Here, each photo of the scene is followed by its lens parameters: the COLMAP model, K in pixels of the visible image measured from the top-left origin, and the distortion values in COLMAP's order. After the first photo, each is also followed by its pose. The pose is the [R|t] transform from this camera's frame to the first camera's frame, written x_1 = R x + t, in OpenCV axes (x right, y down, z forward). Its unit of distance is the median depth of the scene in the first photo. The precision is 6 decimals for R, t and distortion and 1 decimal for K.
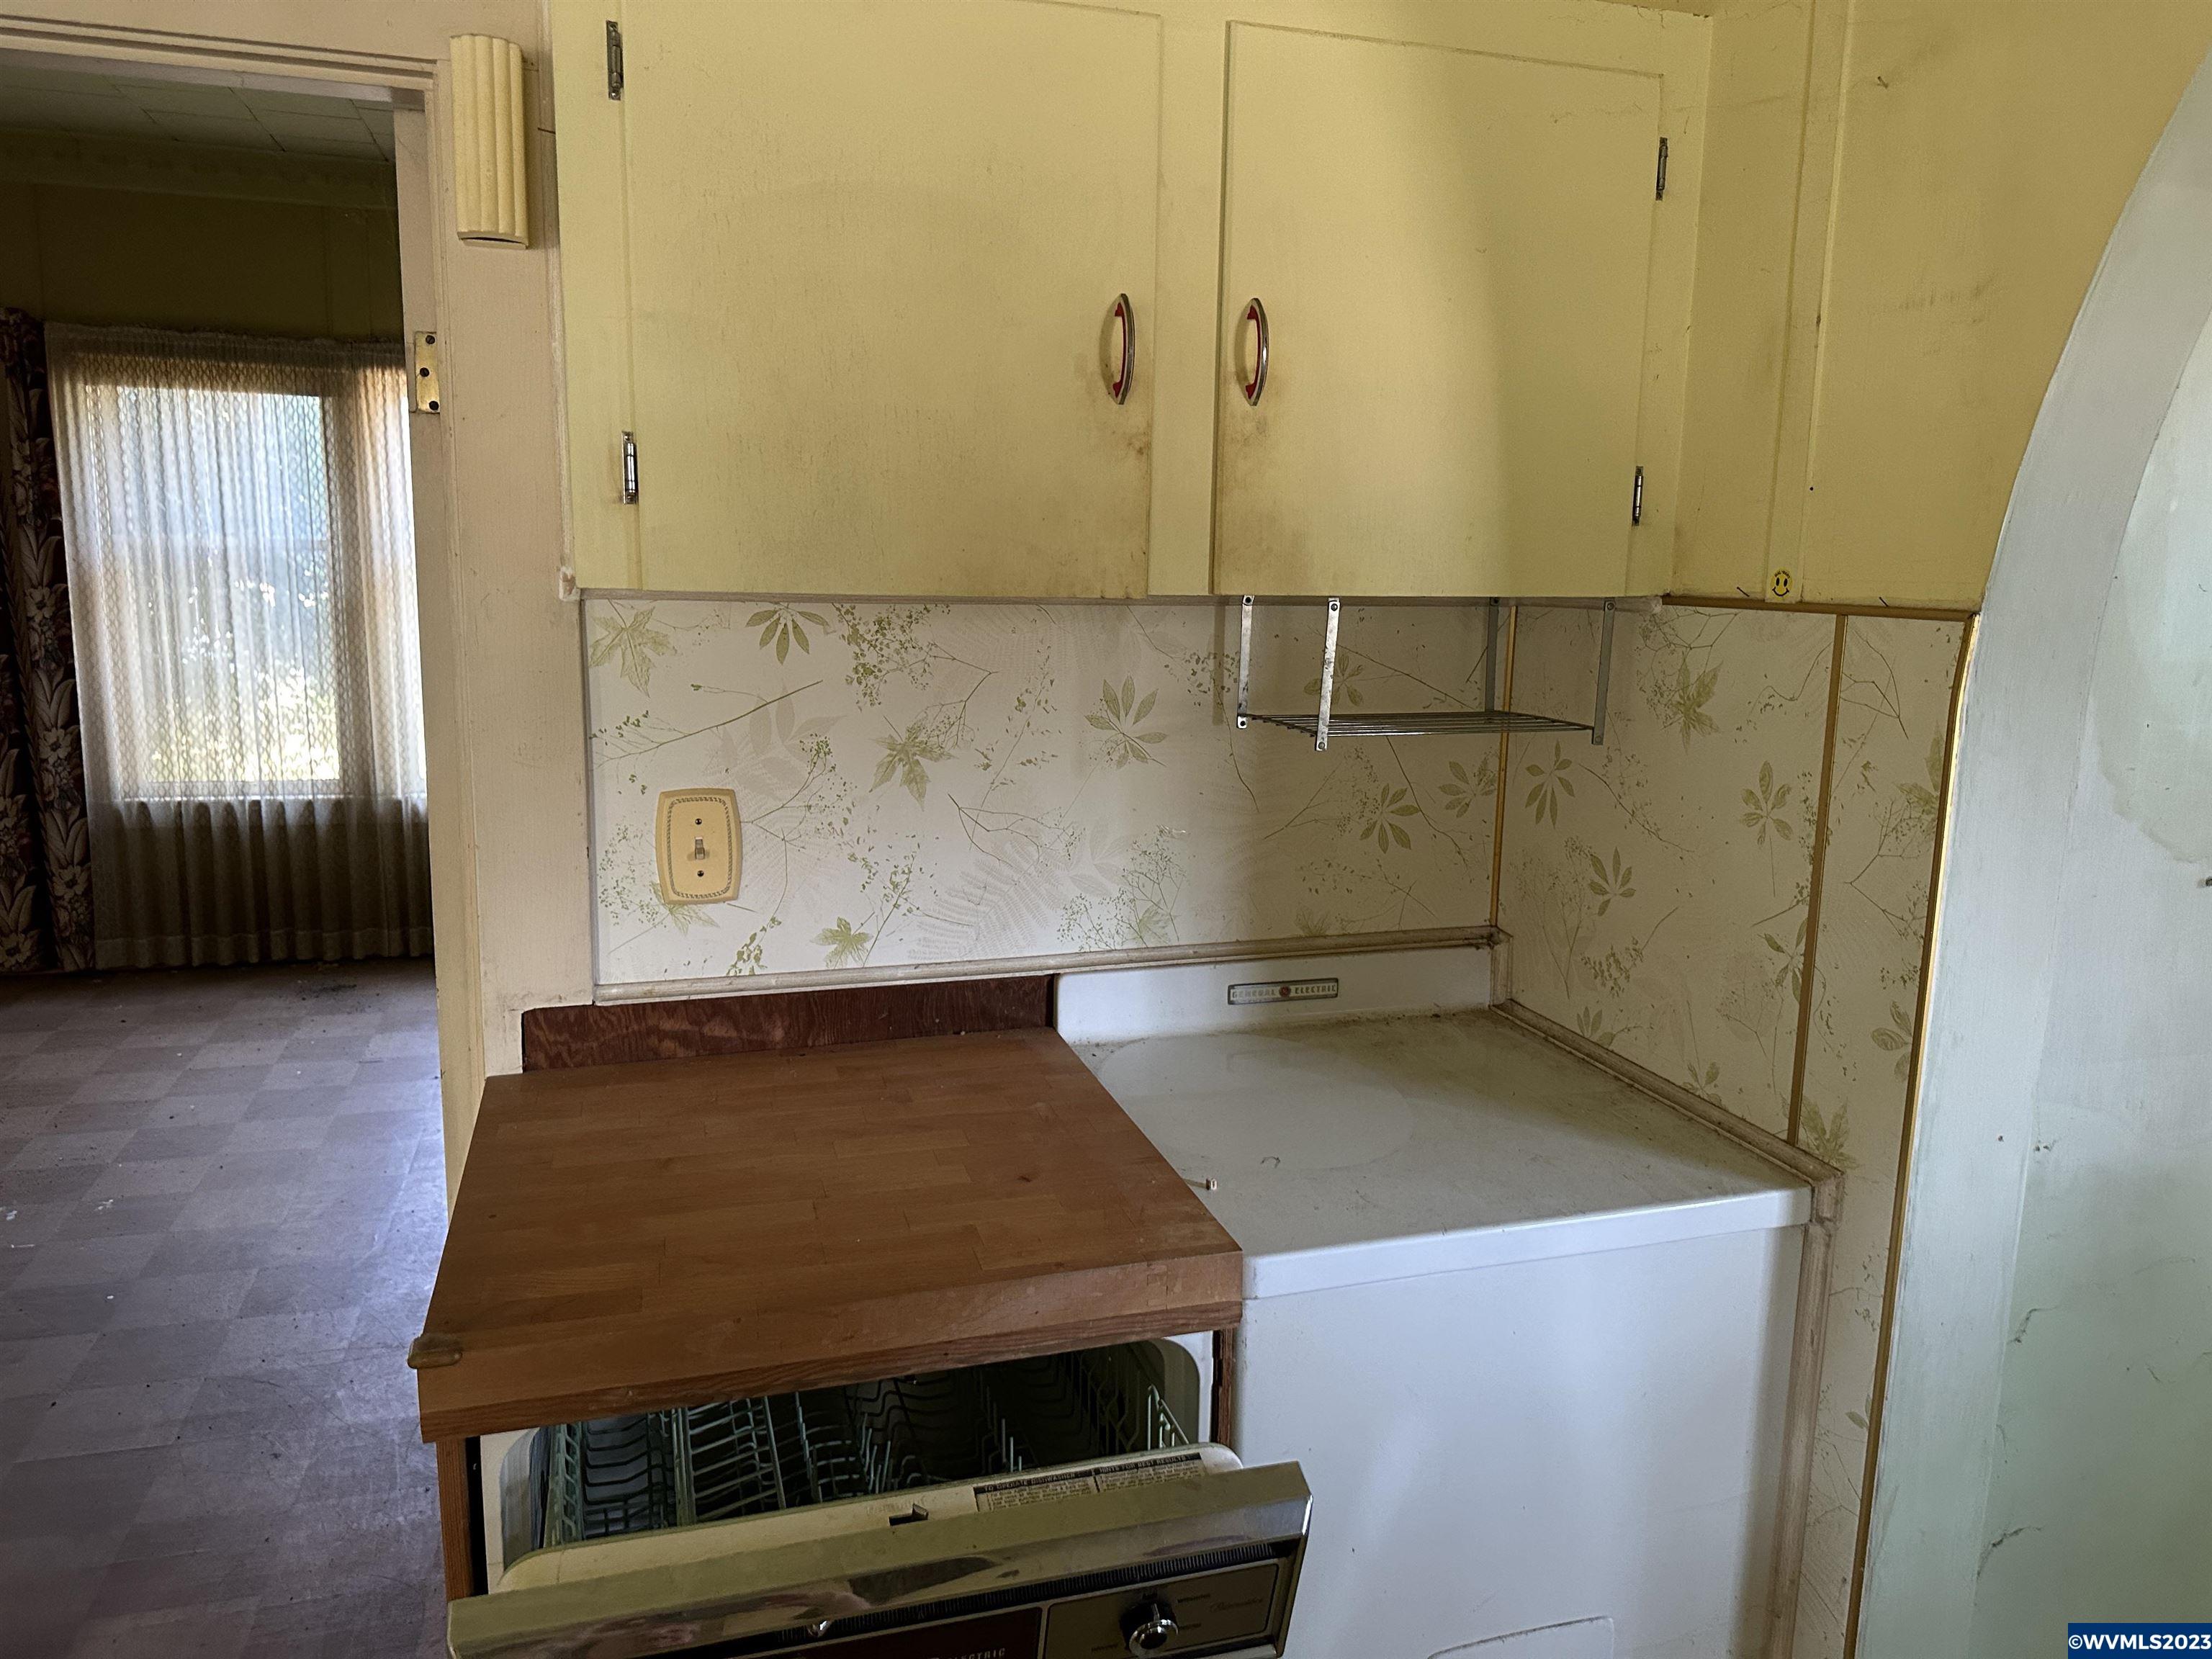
lens RADIAL K [[1535.0, 0, 1099.2], [0, 1535.0, 818.6], [0, 0, 1]] dist [0.000068, -0.007430]
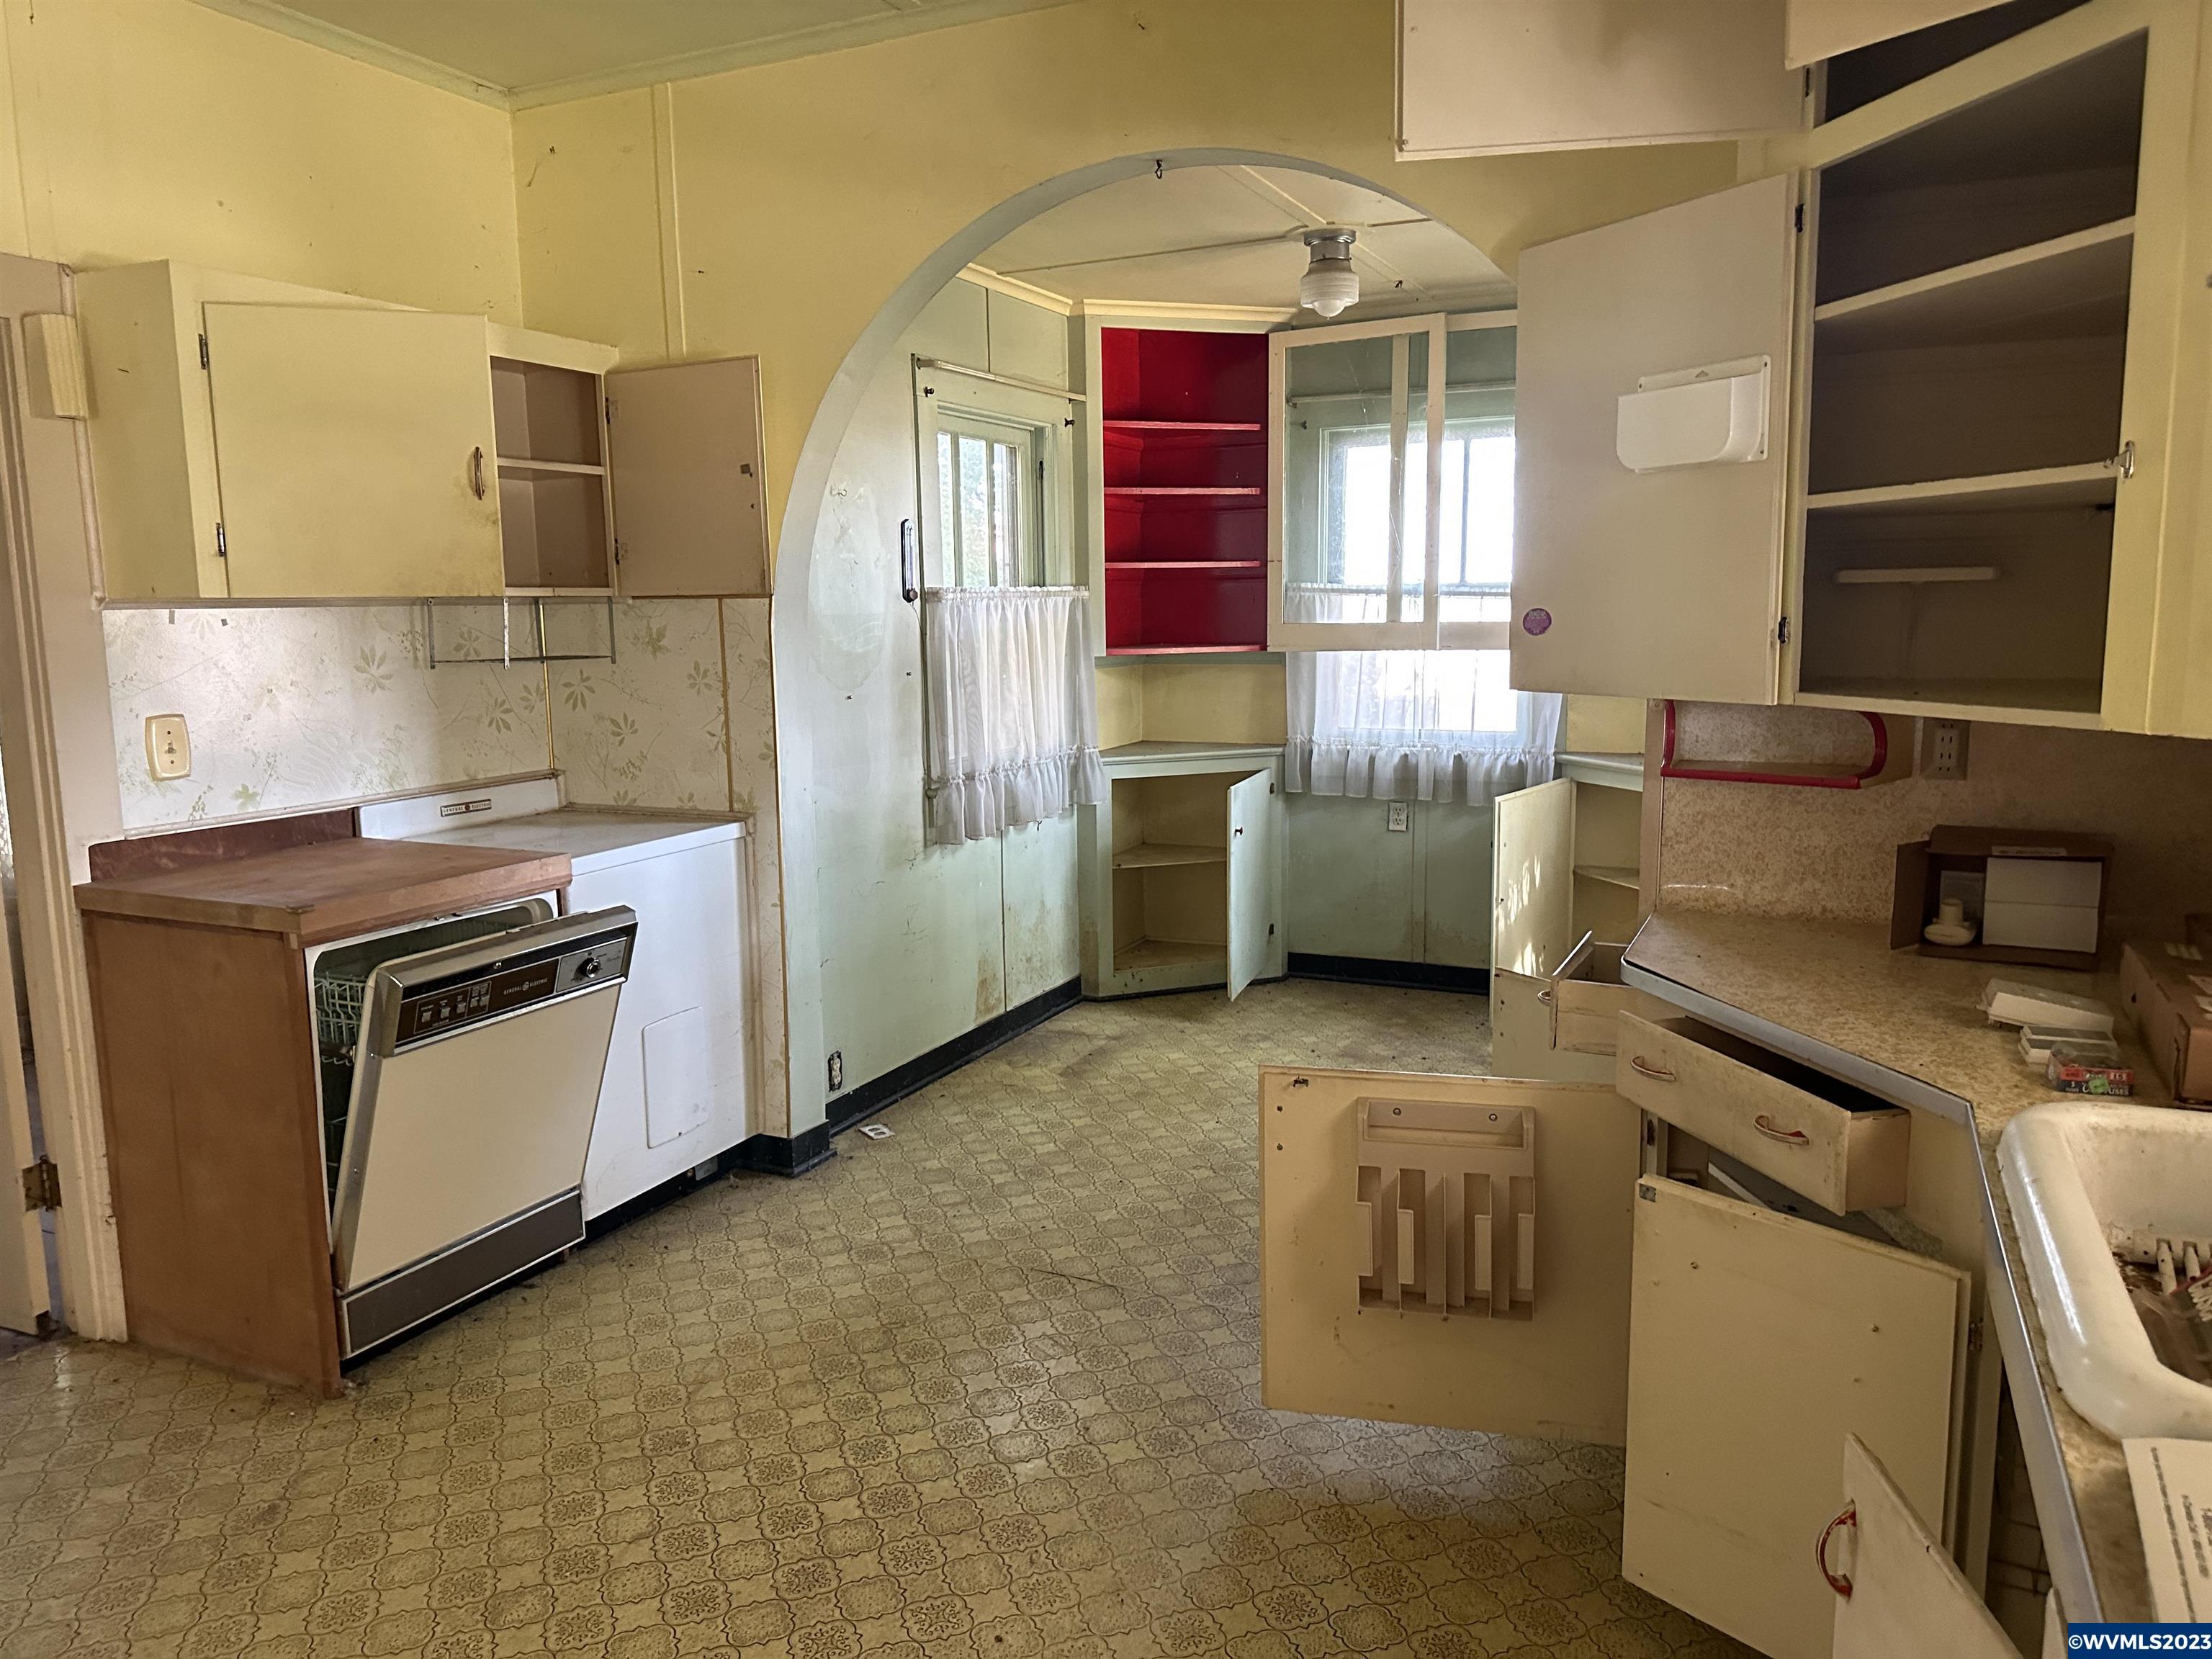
lens RADIAL K [[1535.0, 0, 1103.2], [0, 1535.0, 823.7], [0, 0, 1]] dist [0.000068, -0.007430]
pose [[0.672129, -0.129756, 0.728976, -0.803443], [0.140496, 0.988989, 0.046498, 0.168048], [-0.726983, 0.071166, 0.682958, -0.949246]]
